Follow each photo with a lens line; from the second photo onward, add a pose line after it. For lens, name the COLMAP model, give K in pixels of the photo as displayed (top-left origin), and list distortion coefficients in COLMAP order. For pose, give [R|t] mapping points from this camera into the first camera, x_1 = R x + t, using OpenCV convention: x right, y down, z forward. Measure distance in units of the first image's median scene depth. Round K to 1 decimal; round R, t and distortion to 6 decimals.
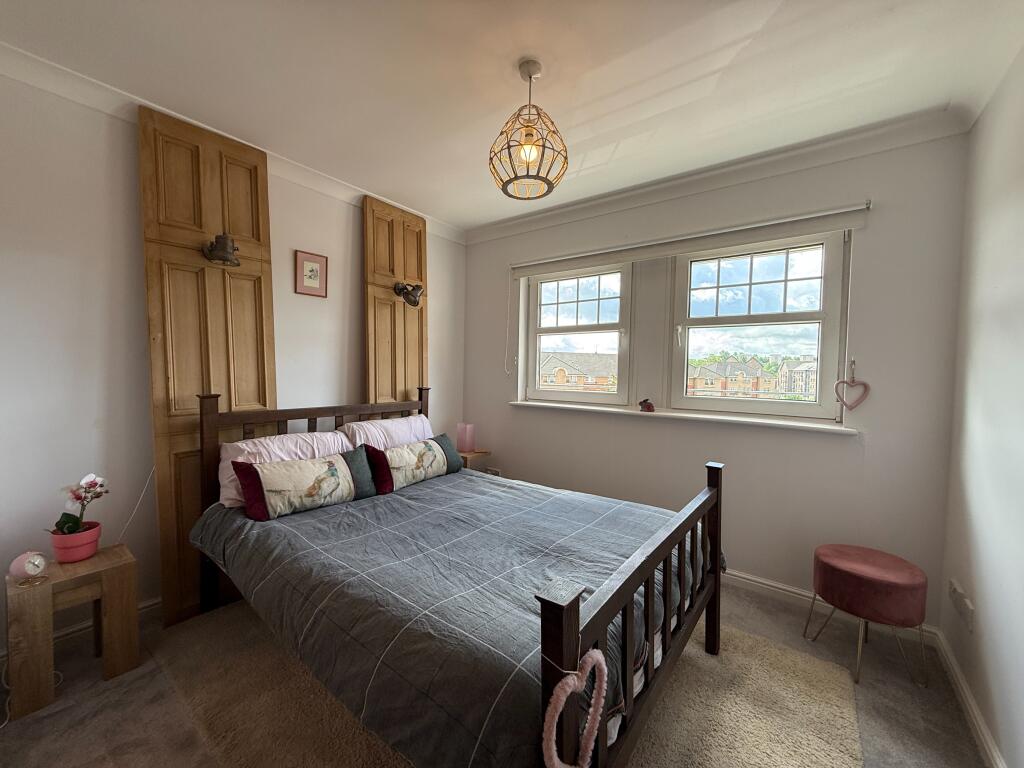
lens RADIAL K [[407.0, 0, 508.4], [0, 407.0, 384.4], [0, 0, 1]] dist [0.000495, 0.000110]
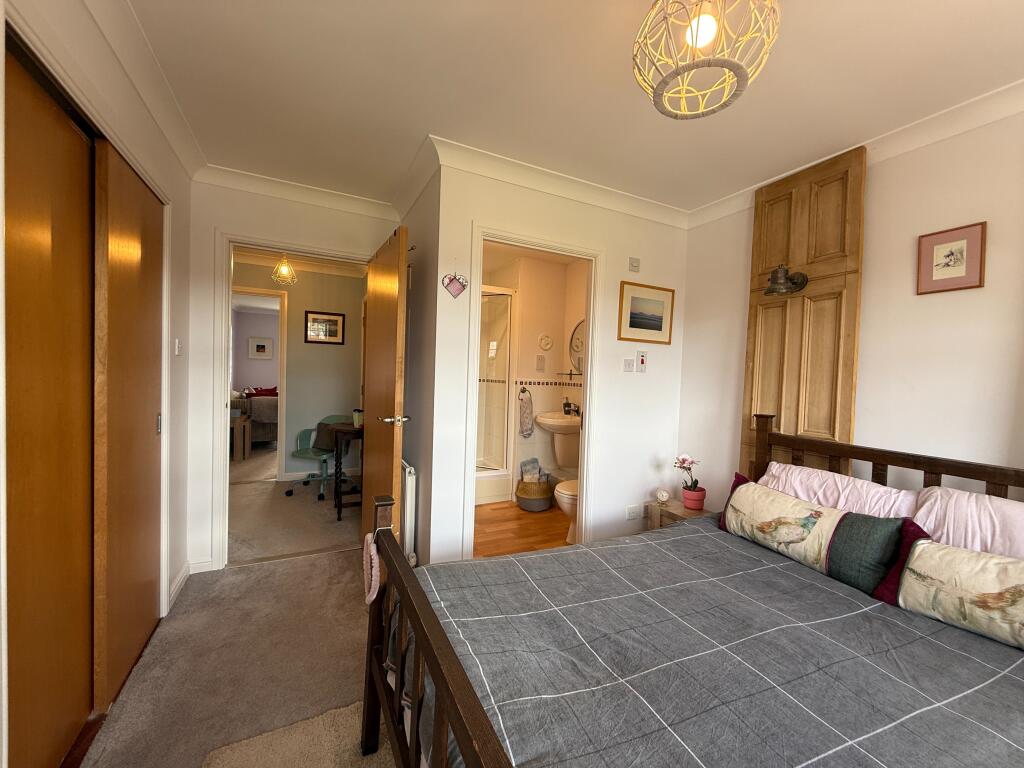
lens RADIAL K [[407.0, 0, 508.4], [0, 407.0, 384.4], [0, 0, 1]] dist [0.000495, 0.000110]
pose [[-0.439246, -0.009393, -0.898318, 0.541633], [-0.075141, 0.996826, 0.026318, -0.032537], [0.895219, 0.079060, -0.438558, 0.799962]]
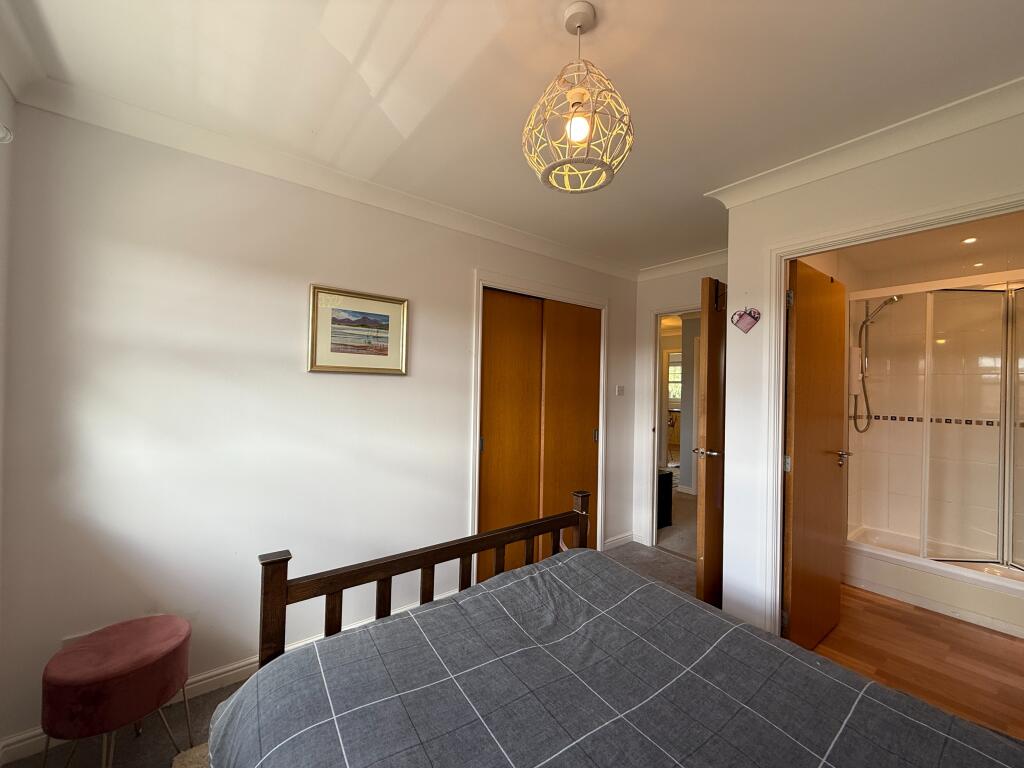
lens RADIAL K [[407.0, 0, 508.4], [0, 407.0, 384.4], [0, 0, 1]] dist [0.000495, 0.000110]
pose [[-0.964781, -0.036989, 0.260439, -0.026647], [-0.029315, 0.999016, 0.033292, -0.103440], [-0.261414, 0.024484, -0.964916, 1.324090]]
